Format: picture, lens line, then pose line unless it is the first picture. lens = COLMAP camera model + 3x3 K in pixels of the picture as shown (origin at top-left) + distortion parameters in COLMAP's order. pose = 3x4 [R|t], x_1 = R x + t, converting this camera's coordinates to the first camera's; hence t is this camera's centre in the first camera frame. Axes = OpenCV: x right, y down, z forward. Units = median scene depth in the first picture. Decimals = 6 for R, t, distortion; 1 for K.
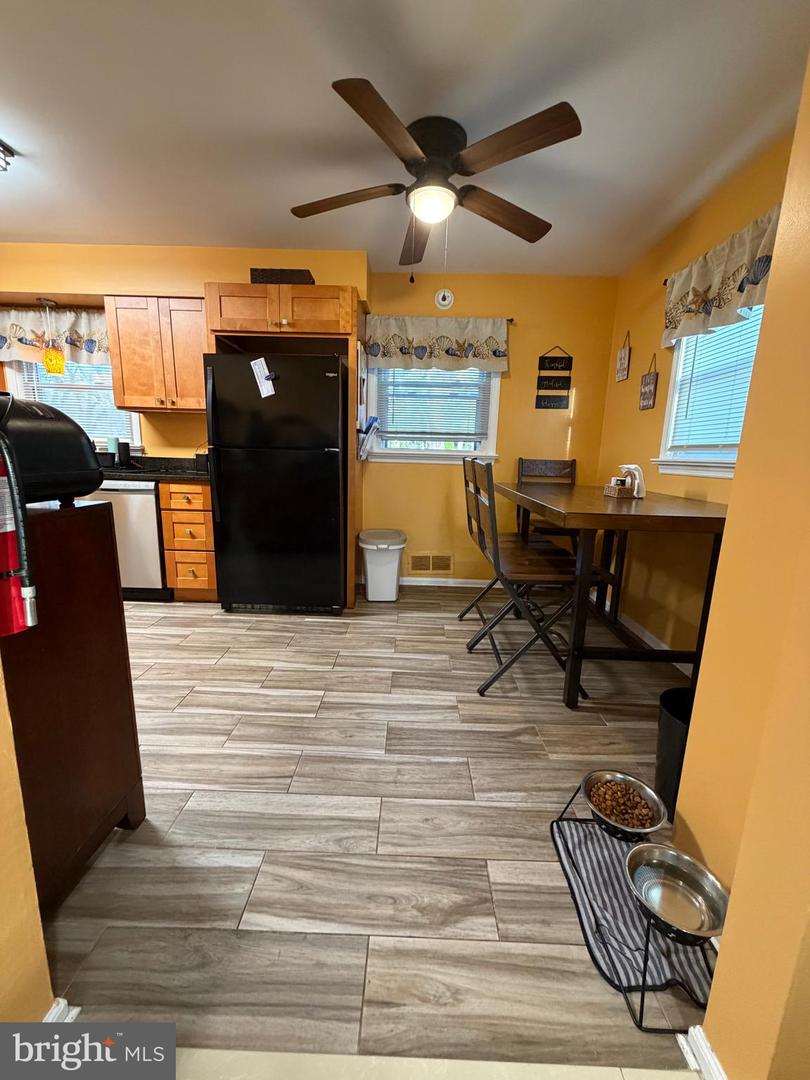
lens RADIAL K [[430.1, 0, 403.6], [0, 430.1, 535.8], [0, 0, 1]] dist [-0.000264, 0.000115]
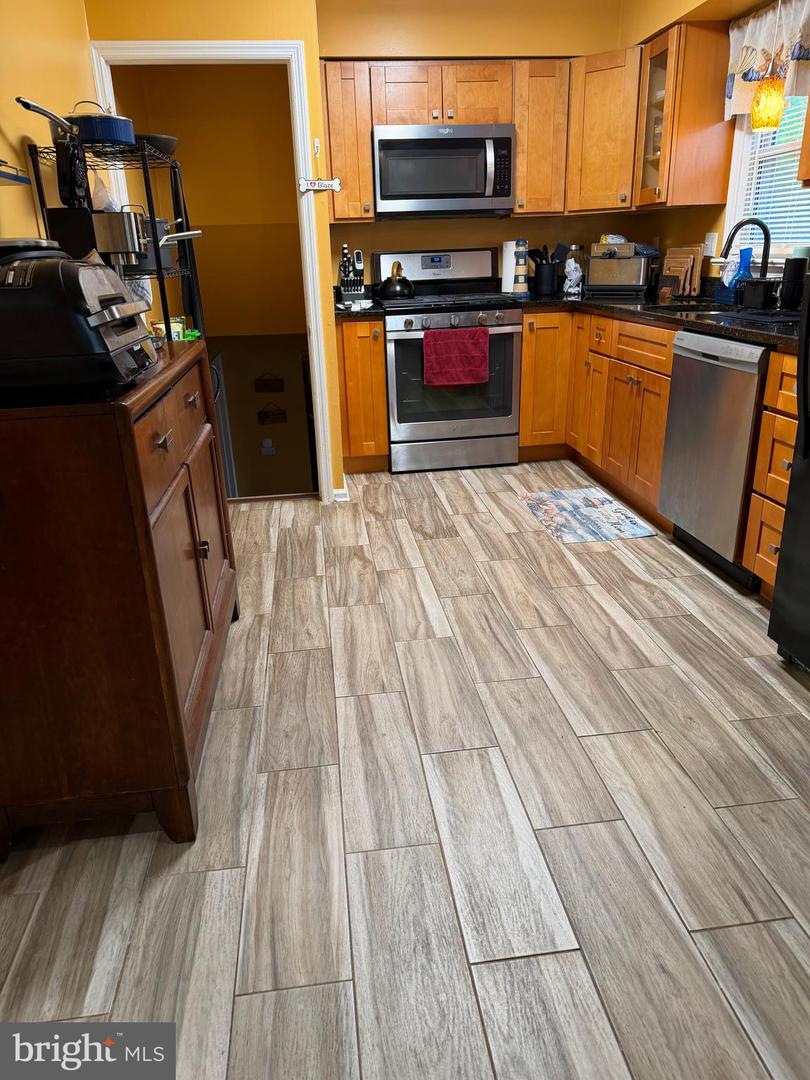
lens RADIAL K [[759.7, 0, 405.0], [0, 759.7, 540.0], [0, 0, 1]] dist [0.098723, -0.140393]
pose [[0.141340, 0.312430, -0.939367, 0.247732], [-0.148302, 0.944867, 0.291945, -0.122410], [0.978790, 0.098047, 0.179881, 0.517482]]
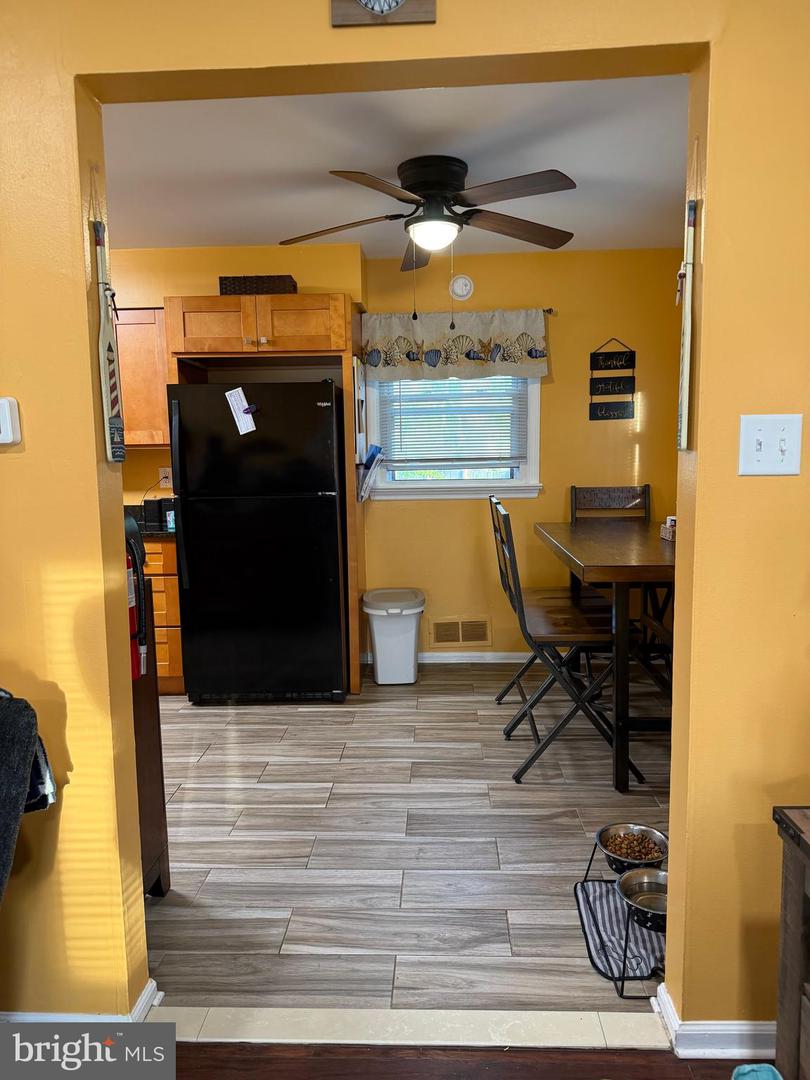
lens RADIAL K [[752.5, 0, 405.0], [0, 752.5, 540.0], [0, 0, 1]] dist [0.121378, -0.136188]
pose [[0.998667, -0.042387, -0.029470, 0.018184], [0.040077, 0.996379, -0.074982, -0.000404], [0.032541, 0.073701, 0.996749, -0.404062]]
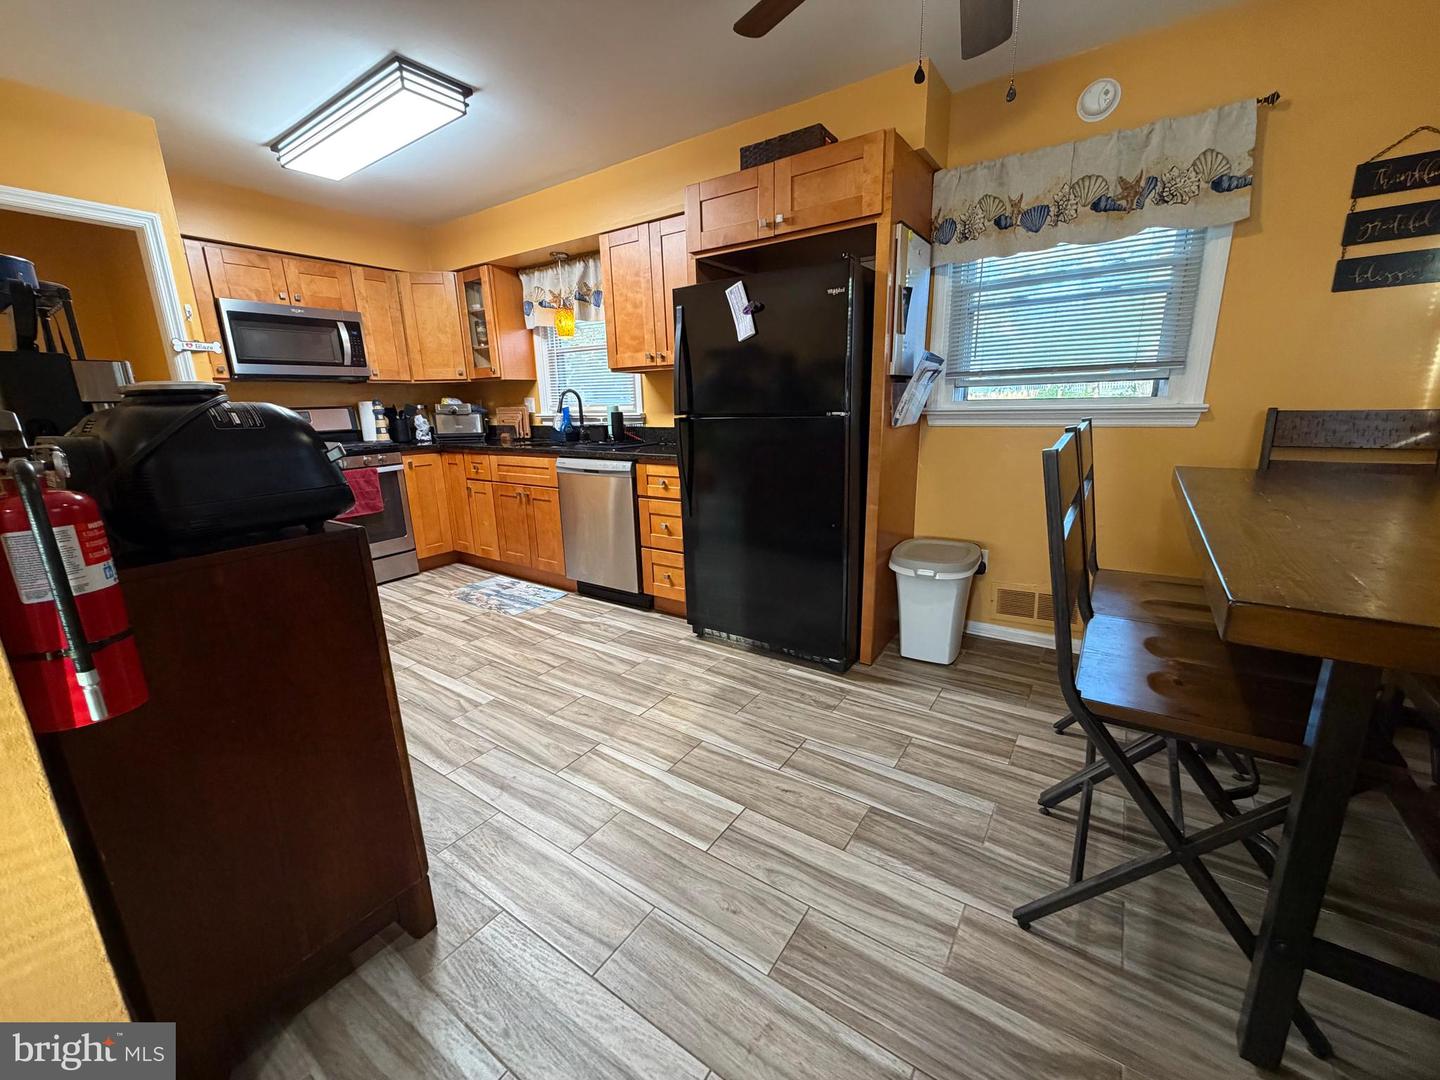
lens RADIAL K [[573.5, 0, 718.3], [0, 573.5, 538.1], [0, 0, 1]] dist [-0.000264, 0.000115]
pose [[0.831972, 0.080023, -0.549017, 0.162609], [-0.053418, 0.996500, 0.064298, -0.065726], [0.552240, -0.024167, 0.833335, 0.212663]]
